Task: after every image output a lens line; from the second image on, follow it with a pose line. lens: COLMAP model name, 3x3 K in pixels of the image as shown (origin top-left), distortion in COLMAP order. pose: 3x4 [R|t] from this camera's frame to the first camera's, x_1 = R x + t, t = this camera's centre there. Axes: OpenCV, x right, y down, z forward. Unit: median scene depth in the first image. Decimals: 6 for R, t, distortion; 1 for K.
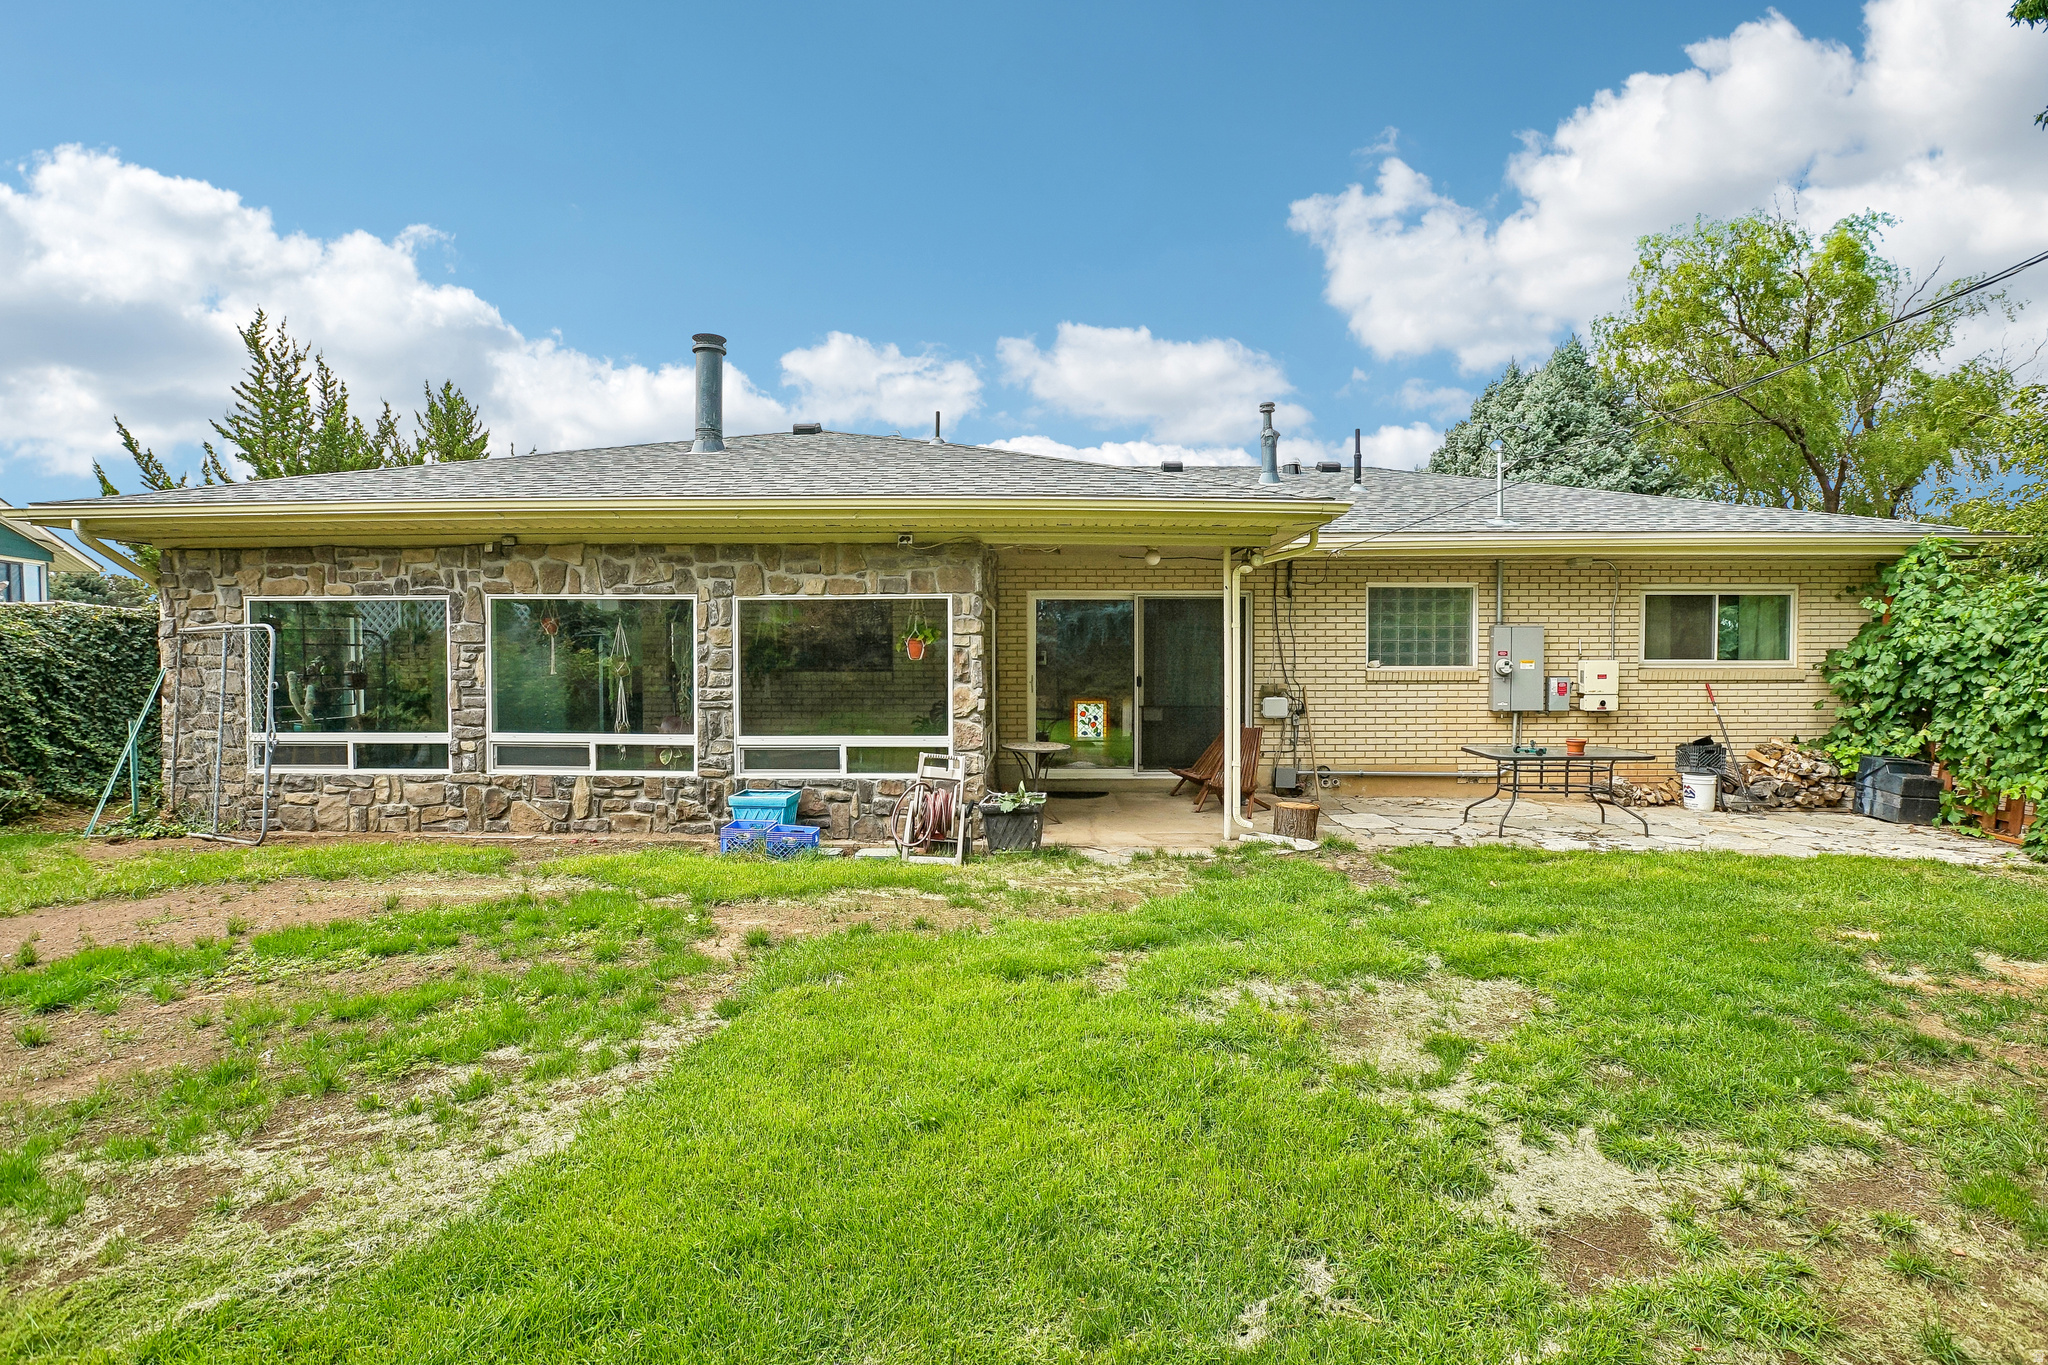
lens RADIAL K [[953.5, 0, 1026.2], [0, 953.5, 676.5], [0, 0, 1]] dist [-0.030226, 0.003573]
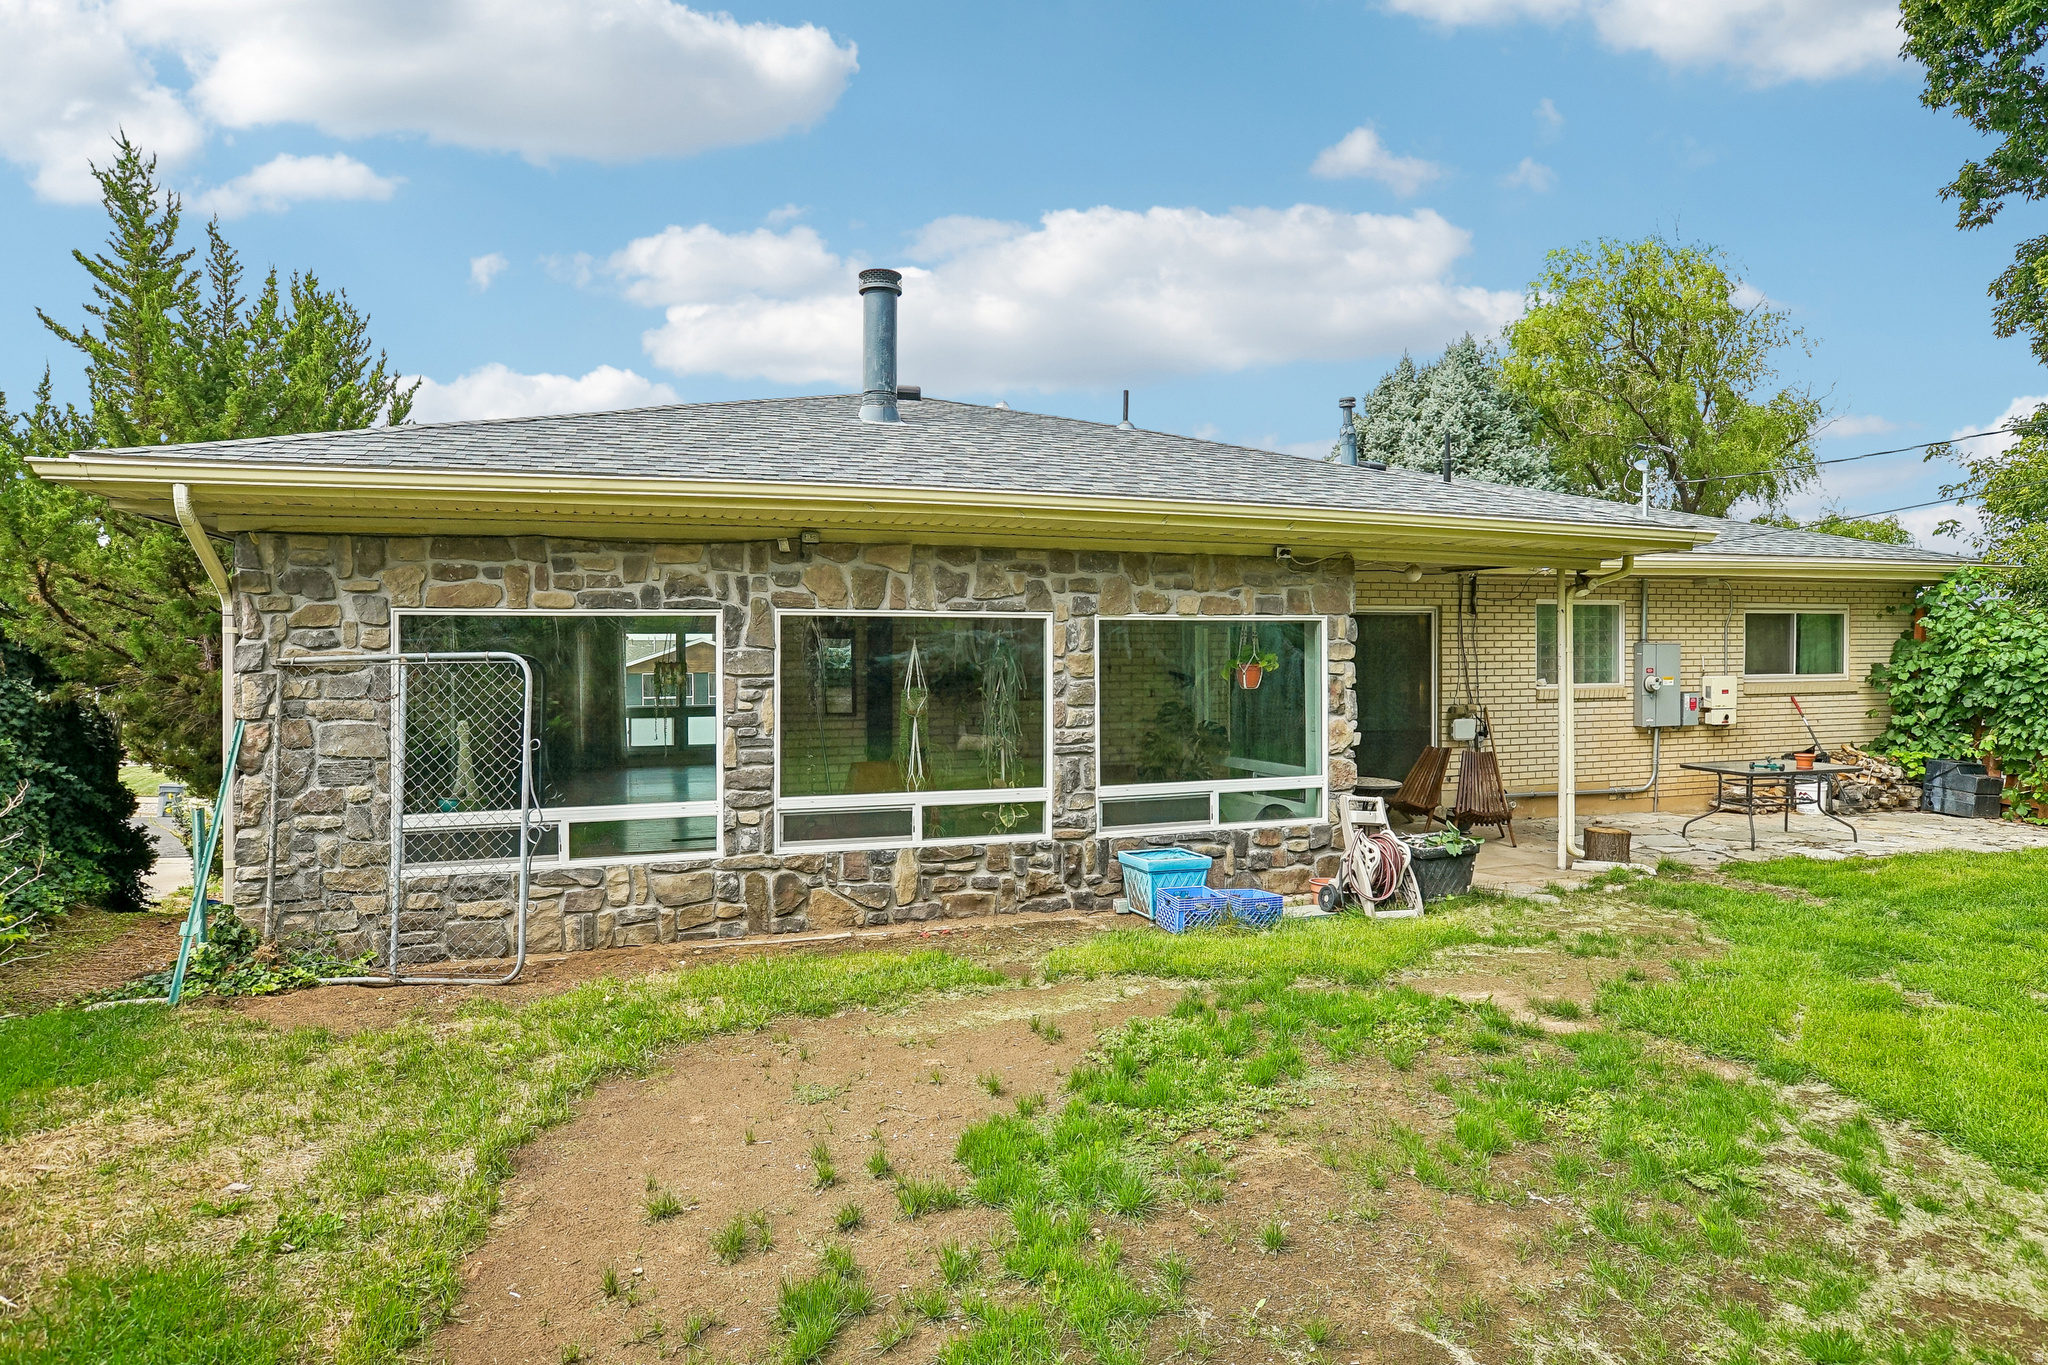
lens RADIAL K [[1177.2, 0, 1017.0], [0, 1177.2, 673.8], [0, 0, 1]] dist [-0.017799, 0.009173]
pose [[0.935729, -0.010929, 0.352549, -0.715001], [0.013307, 0.999902, -0.004322, -0.030233], [-0.352468, 0.008736, 0.935783, 0.078497]]
